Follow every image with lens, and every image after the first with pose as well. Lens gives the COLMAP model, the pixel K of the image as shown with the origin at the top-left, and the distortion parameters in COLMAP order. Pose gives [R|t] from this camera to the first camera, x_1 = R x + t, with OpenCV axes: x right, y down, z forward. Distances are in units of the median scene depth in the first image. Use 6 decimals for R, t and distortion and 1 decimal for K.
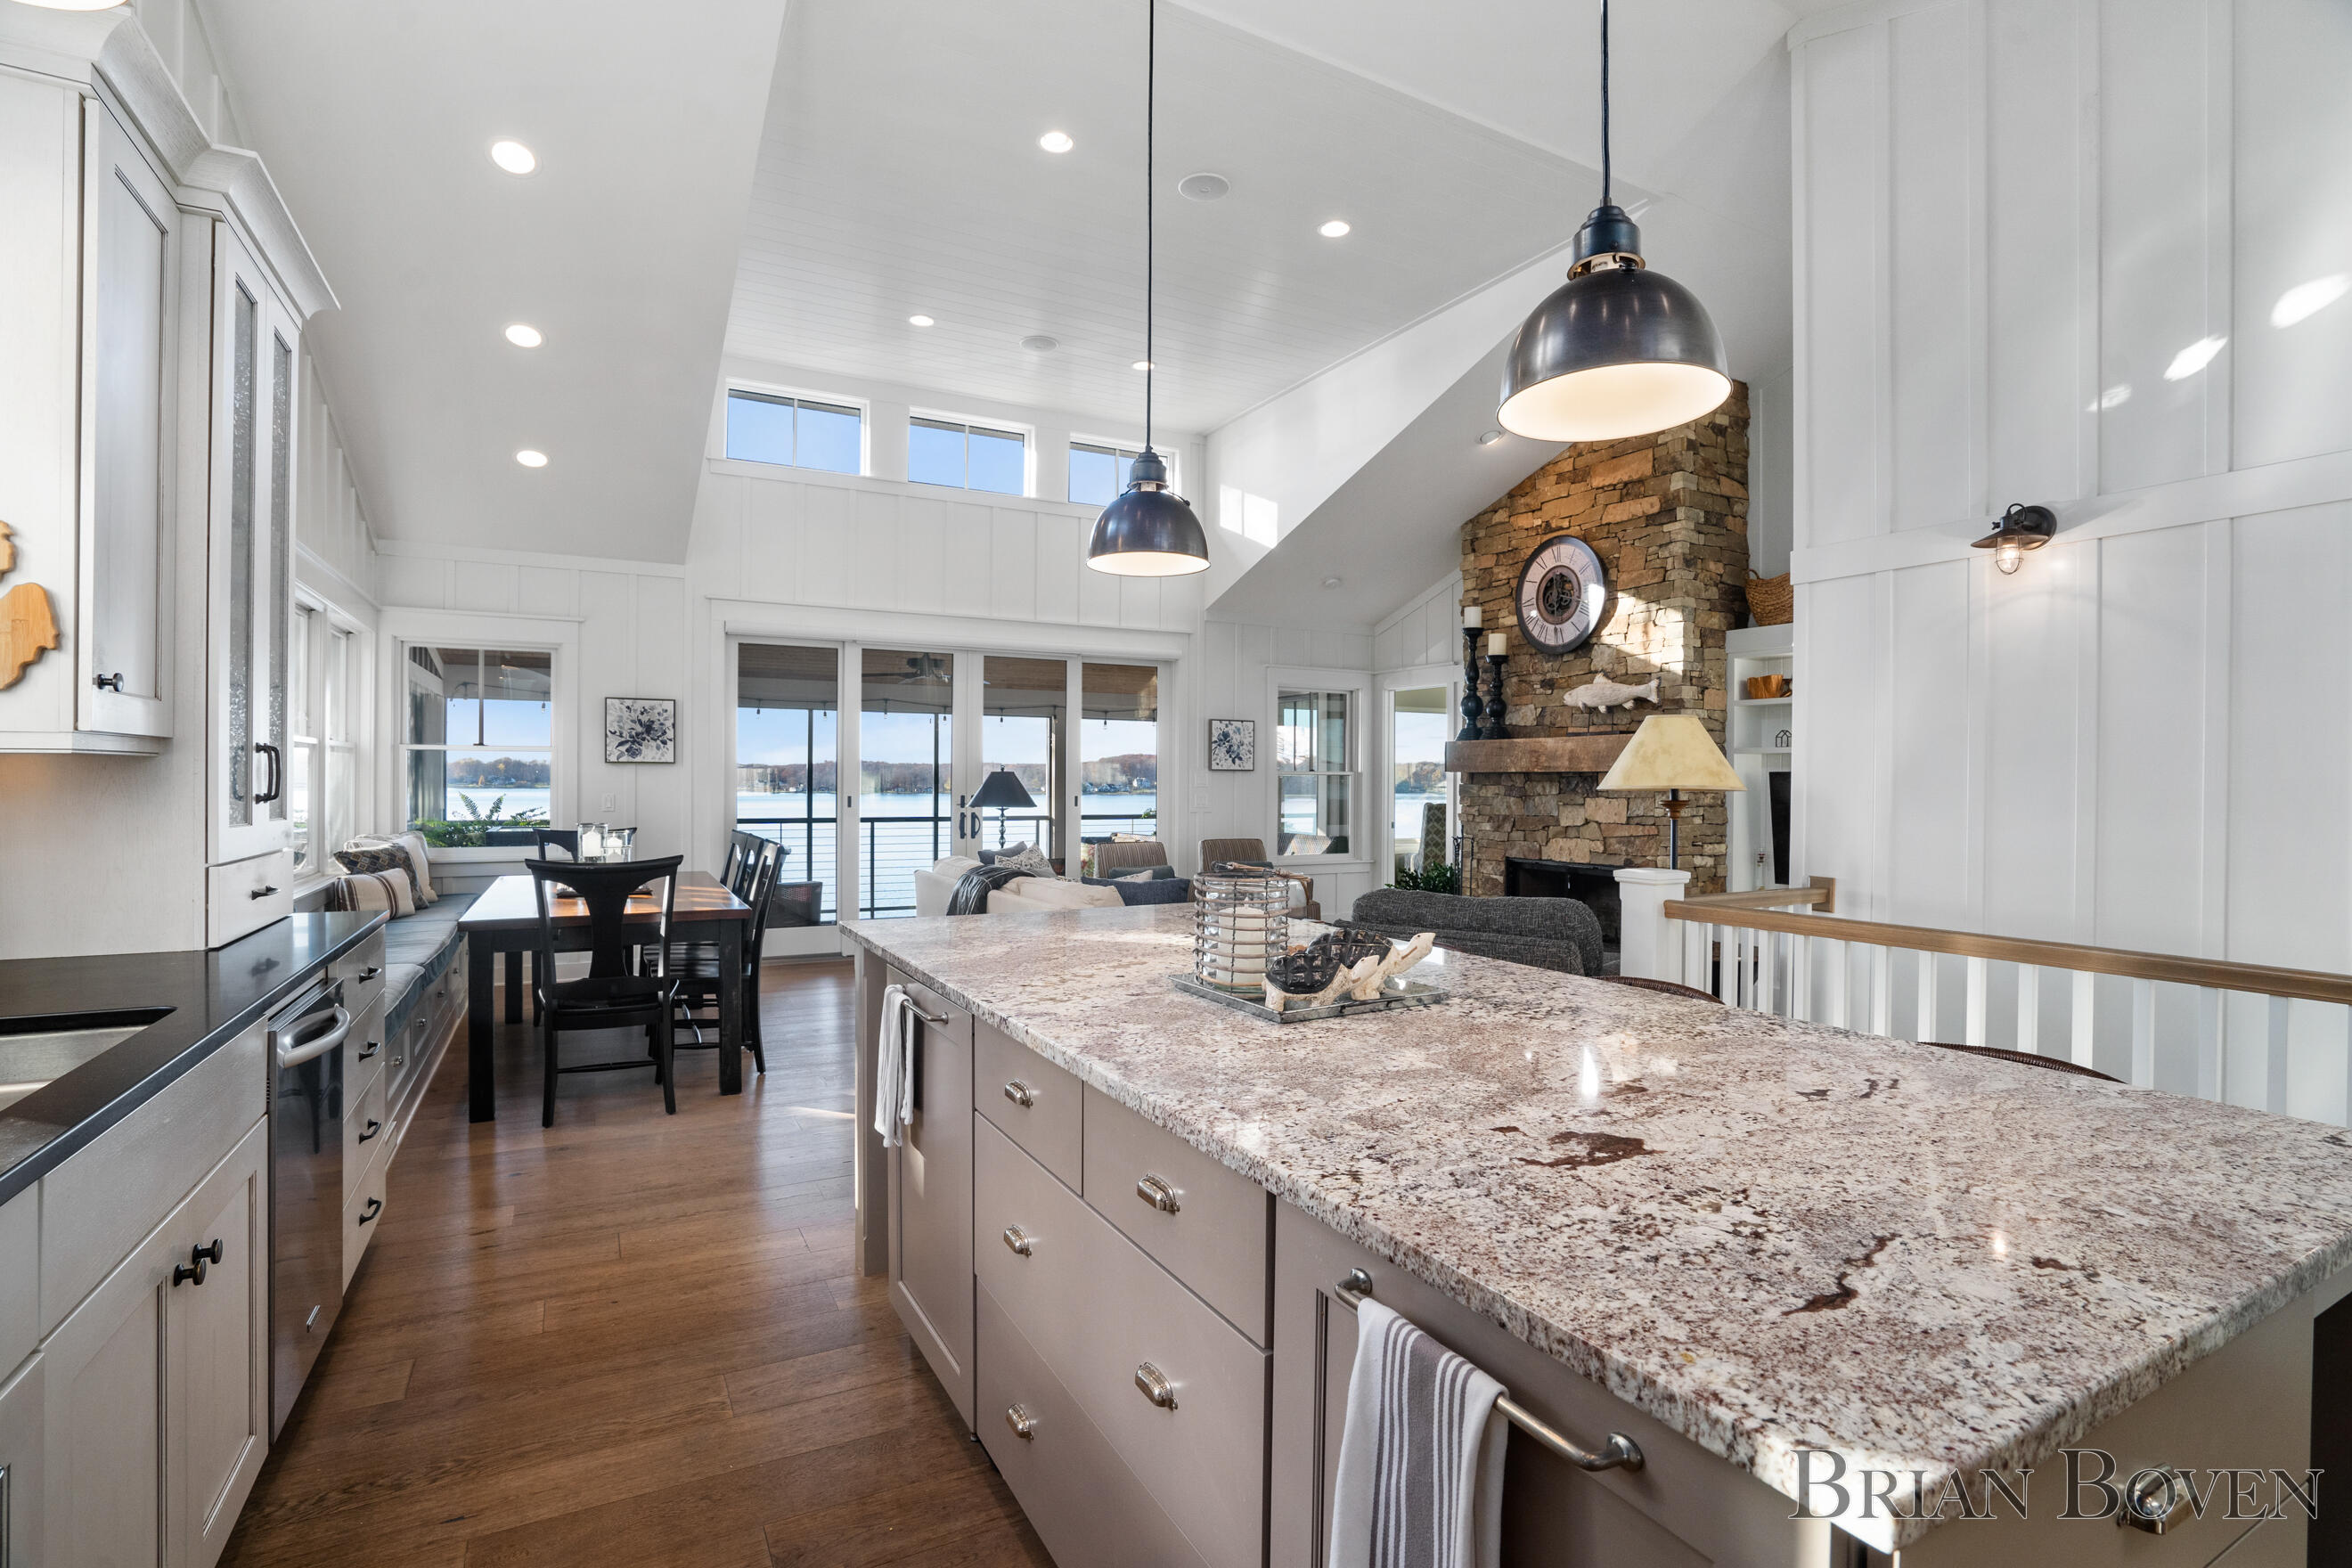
lens RADIAL K [[1067.2, 0, 1154.6], [0, 1067.2, 776.2], [0, 0, 1]] dist [0.001702, 0.015913]
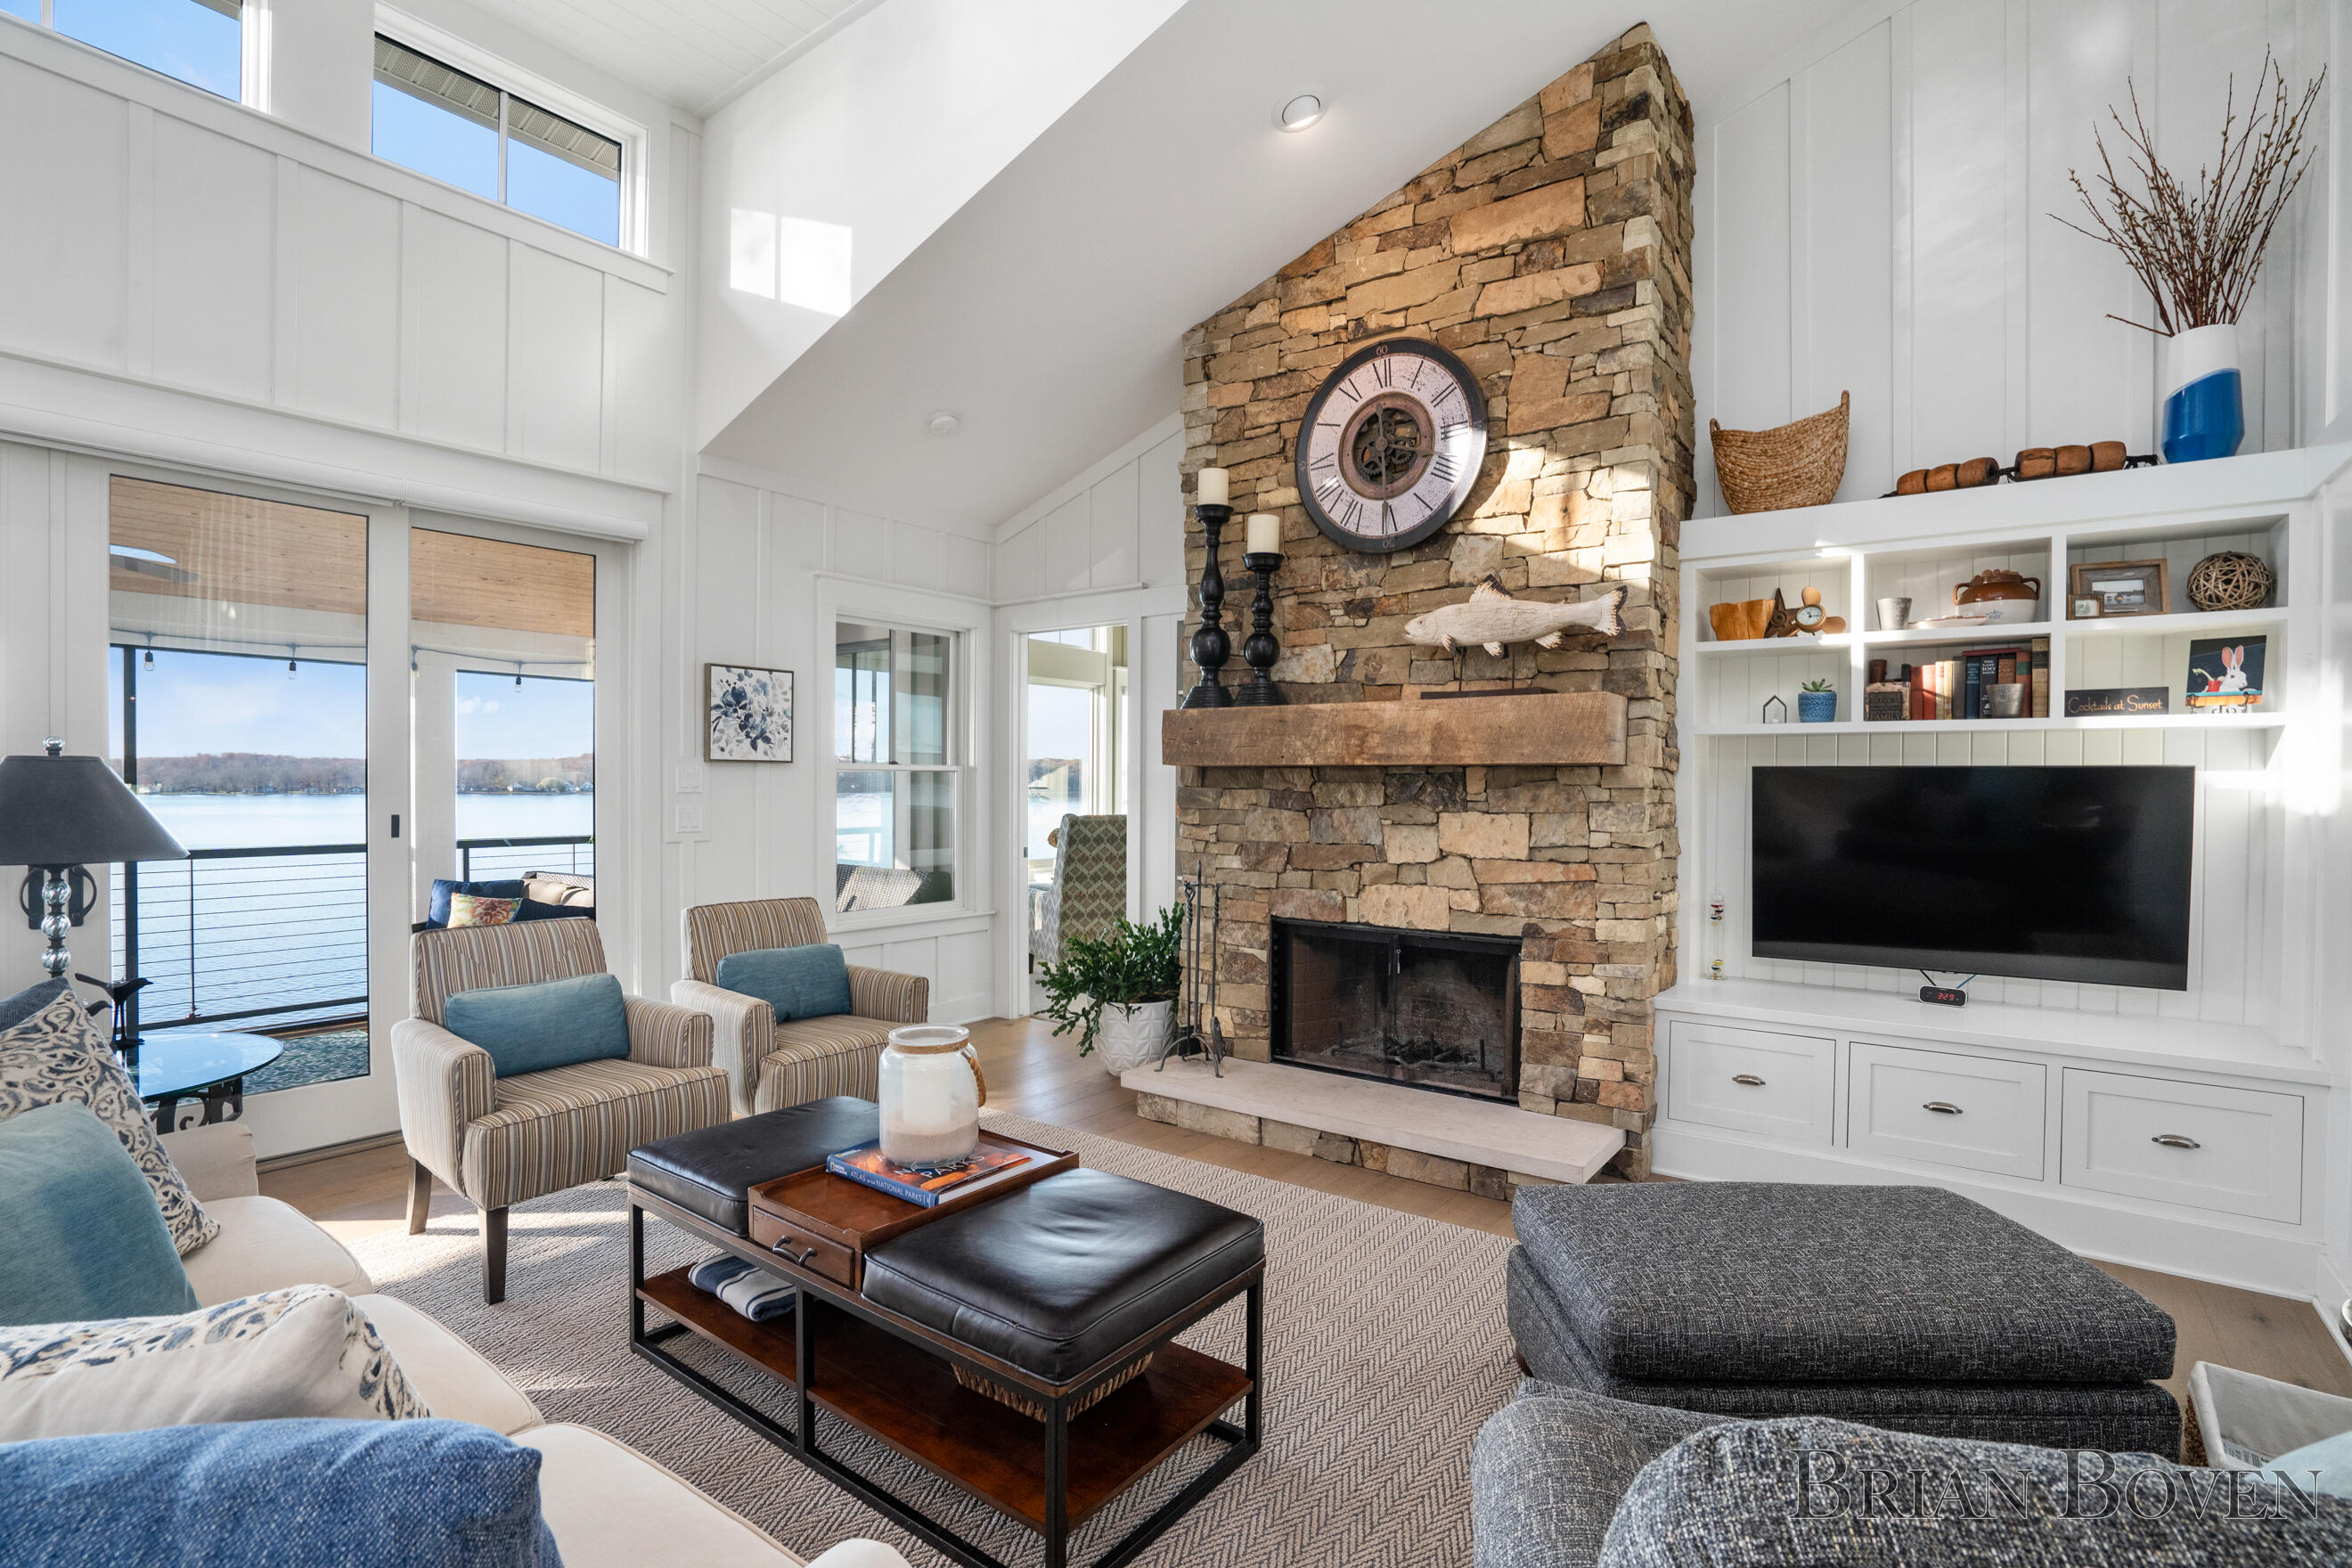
lens RADIAL K [[1069.3, 0, 1187.4], [0, 1069.3, 794.3], [0, 0, 1]] dist [-0.069680, 0.015405]
pose [[0.893202, -0.005593, 0.449621, 0.036662], [-0.002761, 0.999836, 0.017922, 0.001311], [-0.449647, -0.017250, 0.893040, 0.530219]]
